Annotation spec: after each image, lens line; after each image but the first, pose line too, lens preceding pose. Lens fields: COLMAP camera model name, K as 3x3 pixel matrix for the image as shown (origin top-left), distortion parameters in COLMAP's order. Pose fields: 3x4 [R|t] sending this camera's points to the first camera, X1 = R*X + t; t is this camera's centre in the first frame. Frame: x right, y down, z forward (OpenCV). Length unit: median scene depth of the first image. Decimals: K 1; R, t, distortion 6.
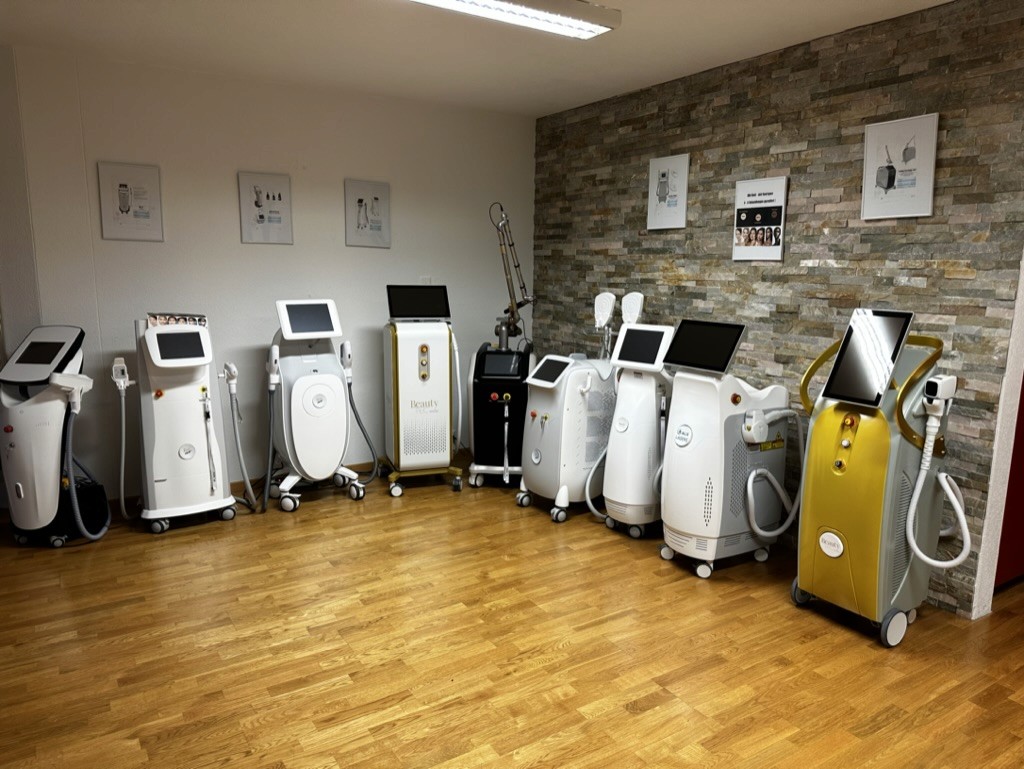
lens RADIAL K [[717.1, 0, 512.0], [0, 717.1, 384.5], [0, 0, 1]] dist [0.168310, -0.267503]
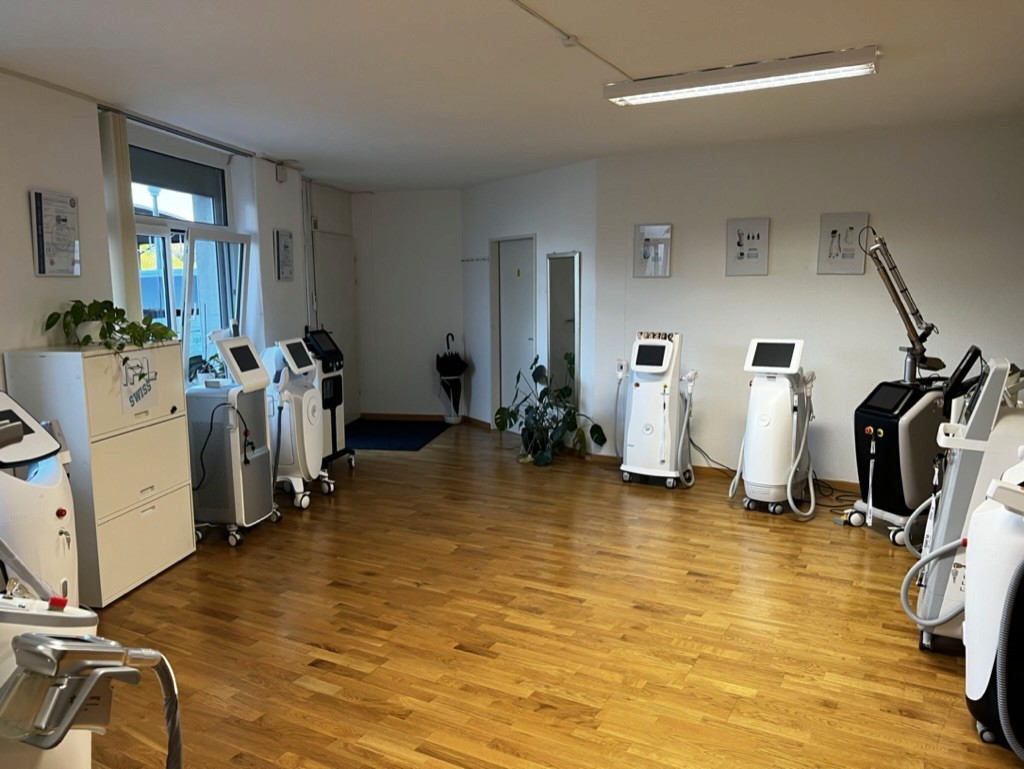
lens RADIAL K [[767.1, 0, 512.0], [0, 767.1, 384.5], [0, 0, 1]] dist [-0.003462, -0.000962]
pose [[0.446338, 0.086339, -0.890690, 0.730869], [-0.144061, 0.989285, 0.023705, 0.011690], [0.883192, 0.117733, 0.453993, 0.123884]]
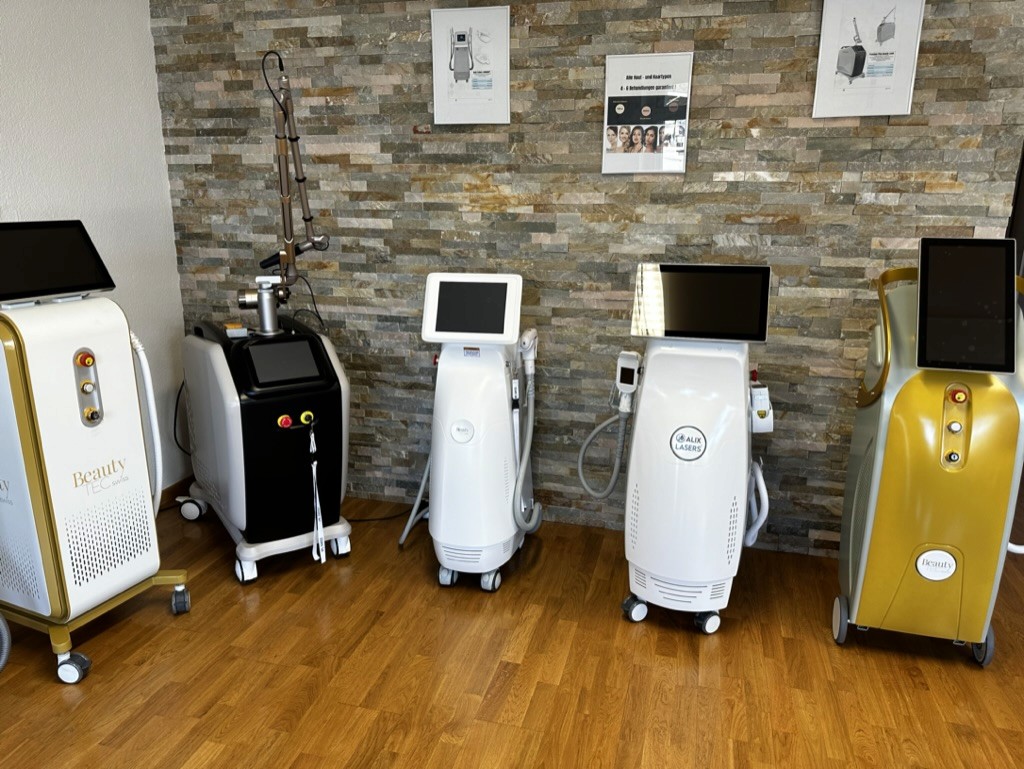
lens RADIAL K [[729.0, 0, 512.0], [0, 729.0, 384.5], [0, 0, 1]] dist [0.095423, -0.139342]
pose [[0.742212, -0.175813, 0.646693, -0.257926], [0.115071, 0.984077, 0.135469, -0.077077], [-0.660212, -0.026132, 0.750624, 0.525091]]
